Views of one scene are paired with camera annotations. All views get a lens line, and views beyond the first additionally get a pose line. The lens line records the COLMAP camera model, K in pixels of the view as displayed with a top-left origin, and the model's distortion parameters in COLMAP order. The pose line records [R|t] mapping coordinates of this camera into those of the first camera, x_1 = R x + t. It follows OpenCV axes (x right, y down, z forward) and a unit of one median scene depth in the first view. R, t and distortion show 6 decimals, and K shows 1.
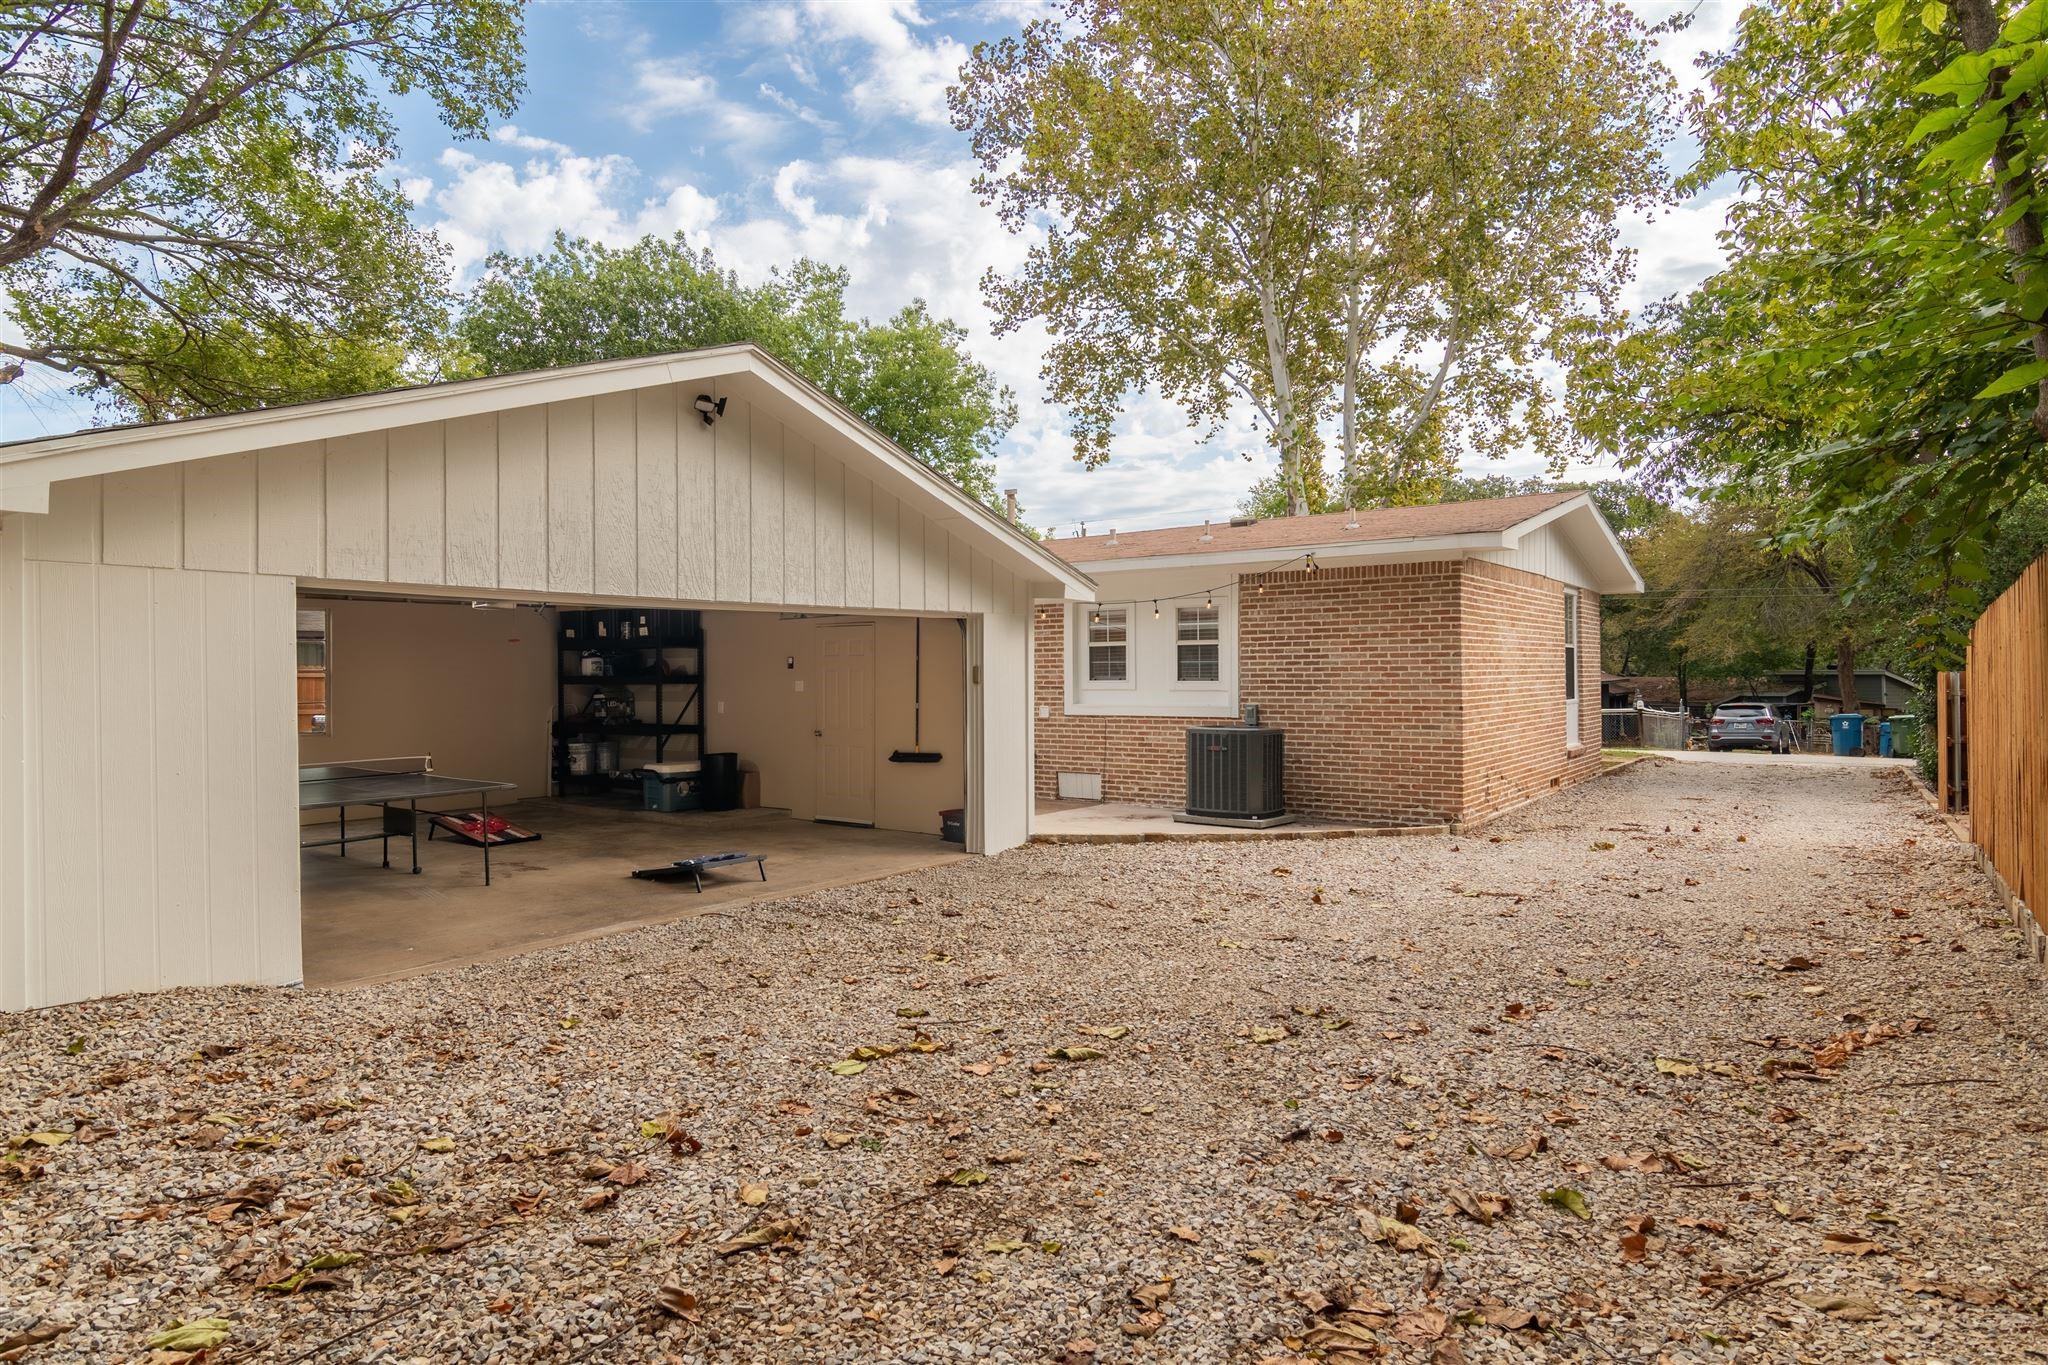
lens RADIAL K [[1152.6, 0, 1024.8], [0, 1152.6, 661.5], [0, 0, 1]] dist [-0.000478, -0.000168]
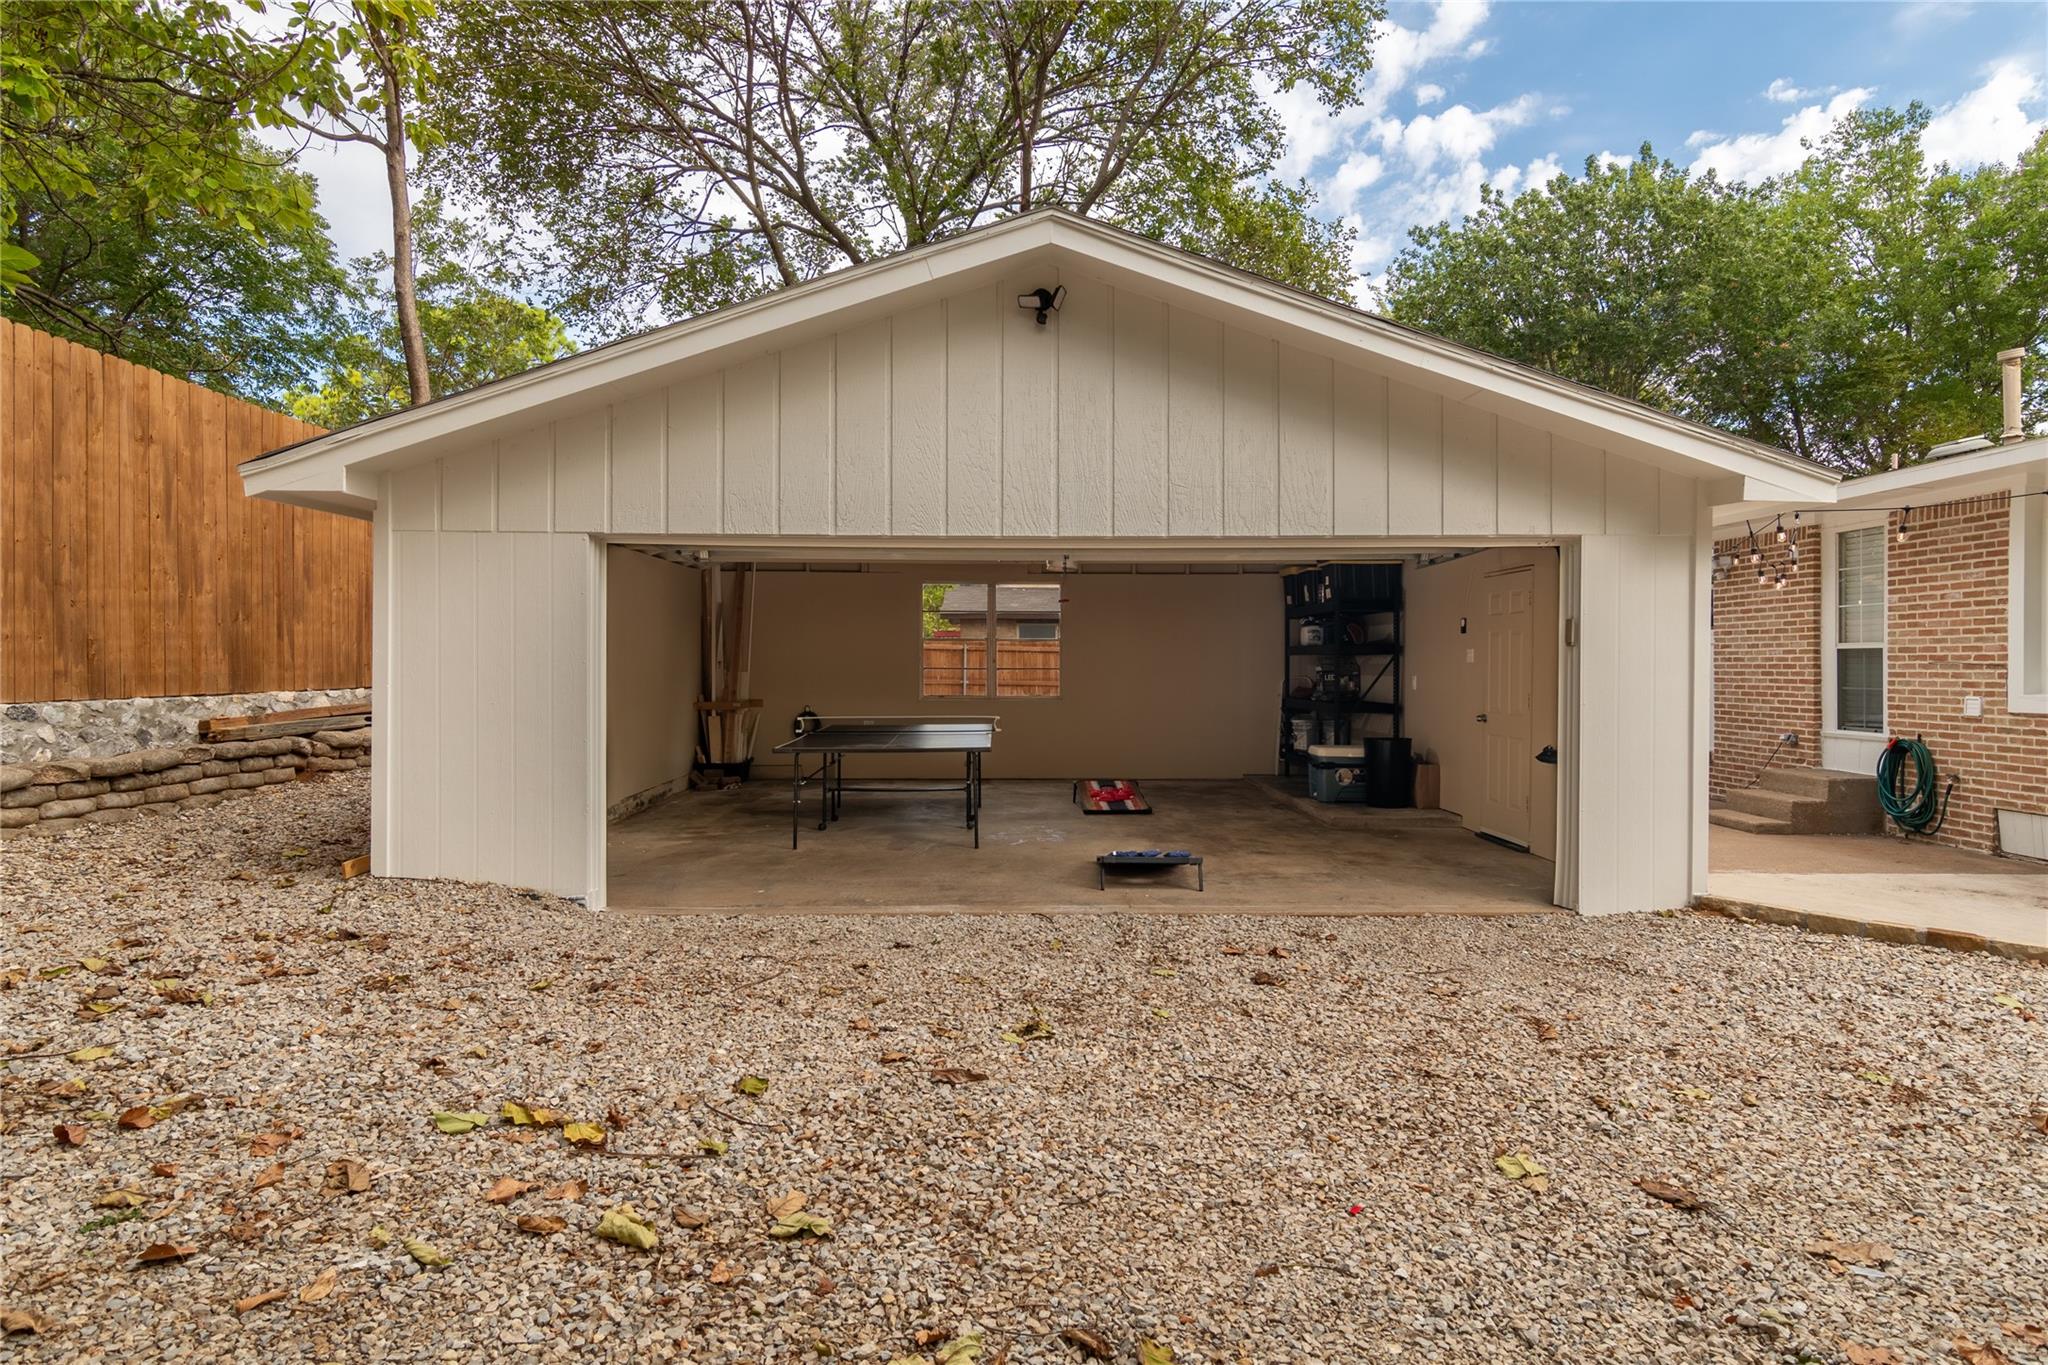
lens RADIAL K [[1152.6, 0, 1024.8], [0, 1152.6, 661.5], [0, 0, 1]] dist [-0.000478, -0.000168]
pose [[0.609438, 0.006691, -0.792805, 0.229402], [-0.000058, 0.999965, 0.008395, 0.018638], [0.792834, -0.005070, 0.609417, 0.297020]]
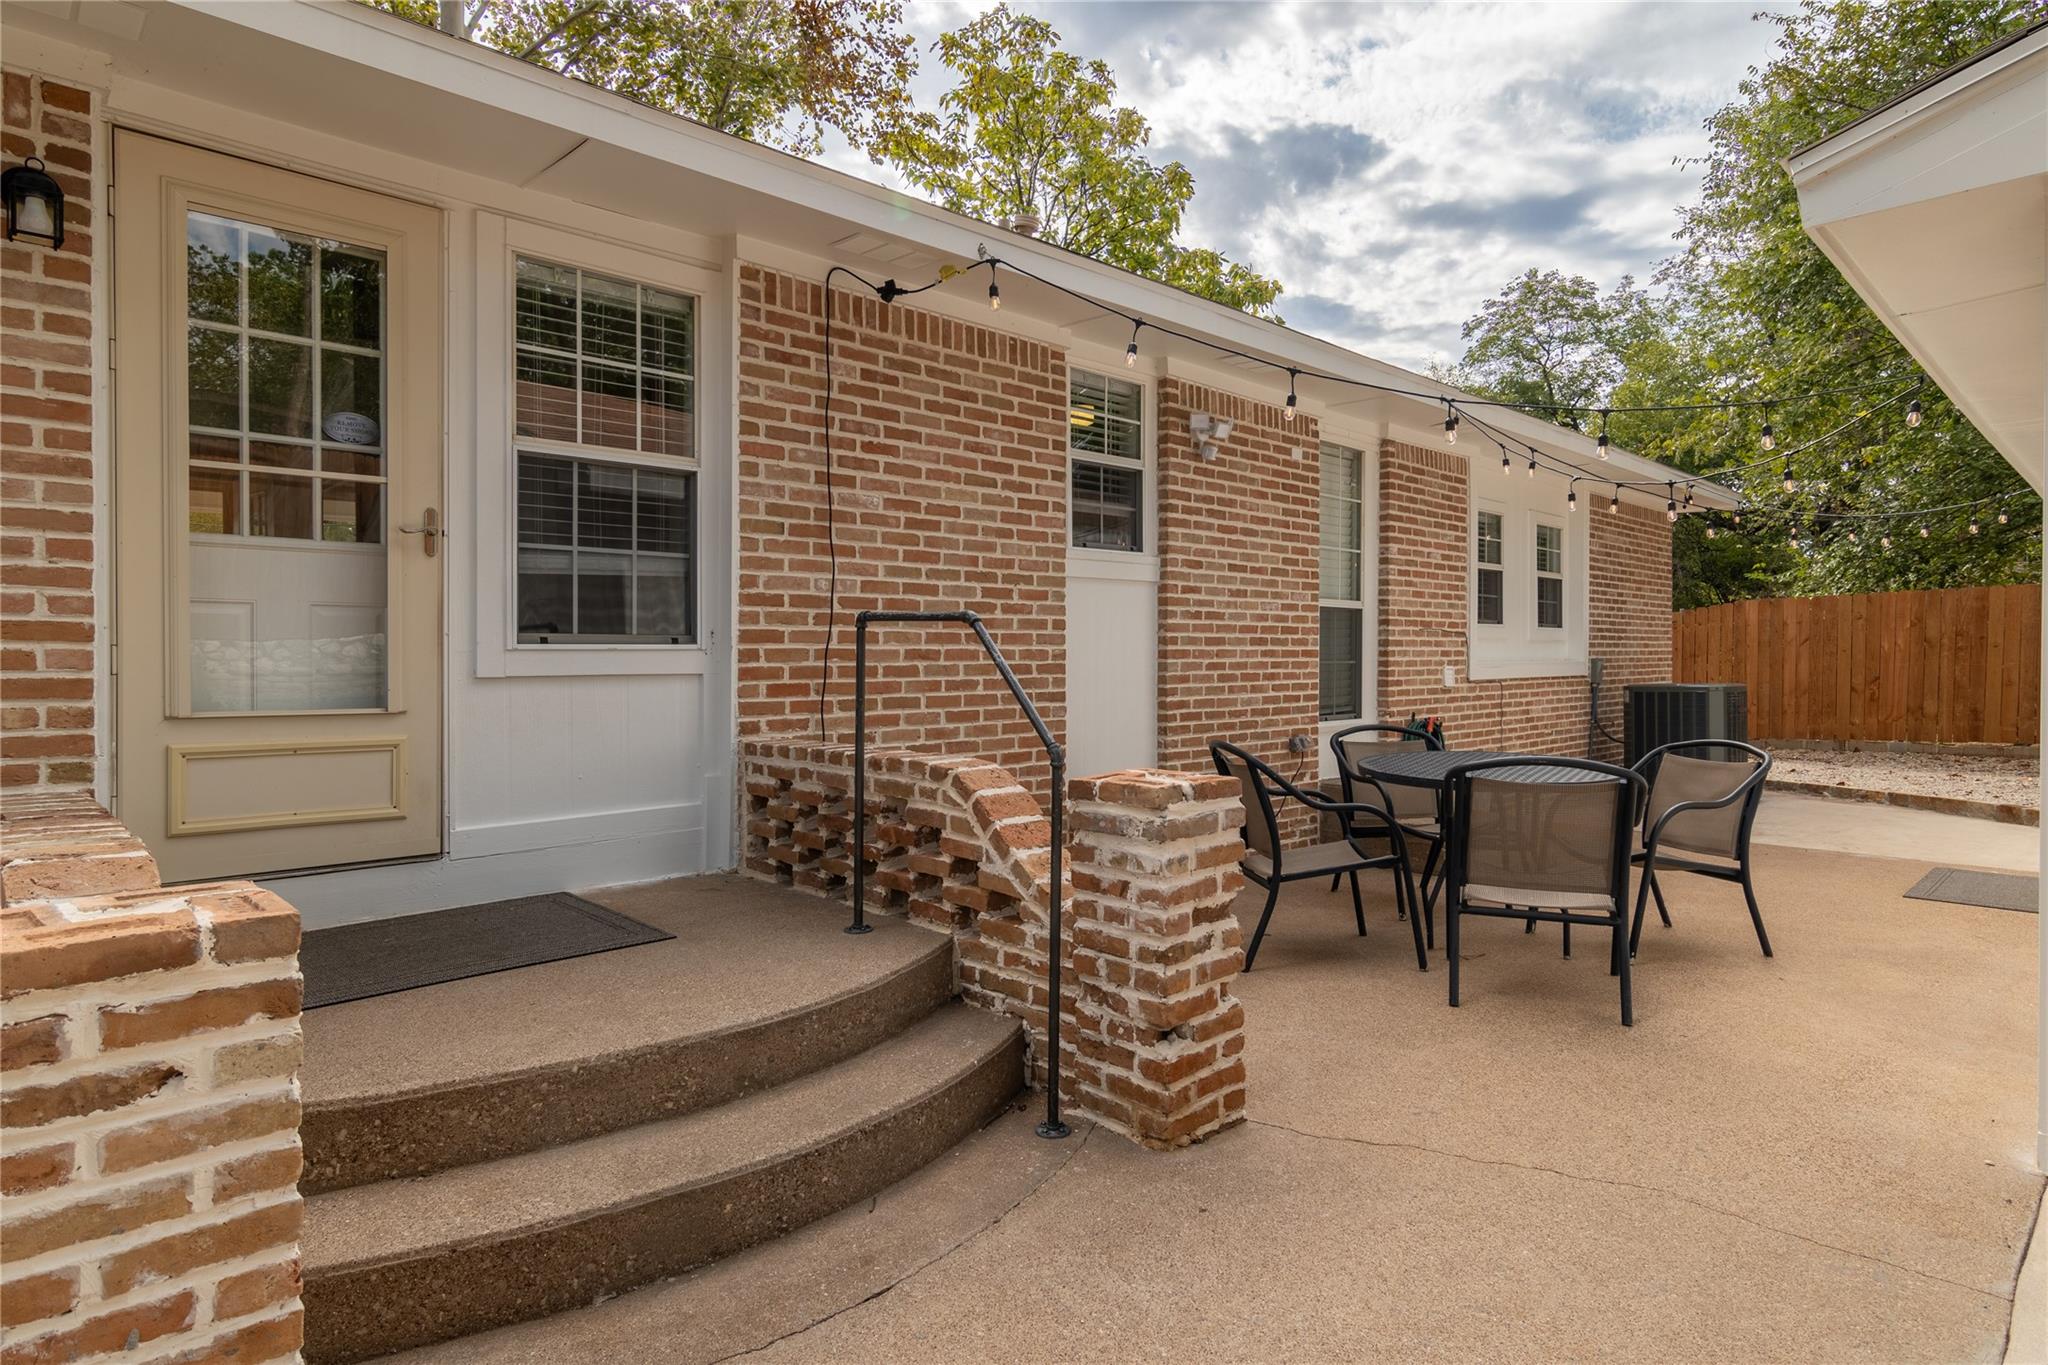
lens RADIAL K [[1152.6, 0, 1024.8], [0, 1152.6, 661.5], [0, 0, 1]] dist [-0.000478, -0.000168]
pose [[0.139234, 0.002537, 0.990256, -0.687606], [-0.010248, 0.999947, -0.001121, 0.046934], [-0.990207, -0.009992, 0.139252, 1.353655]]
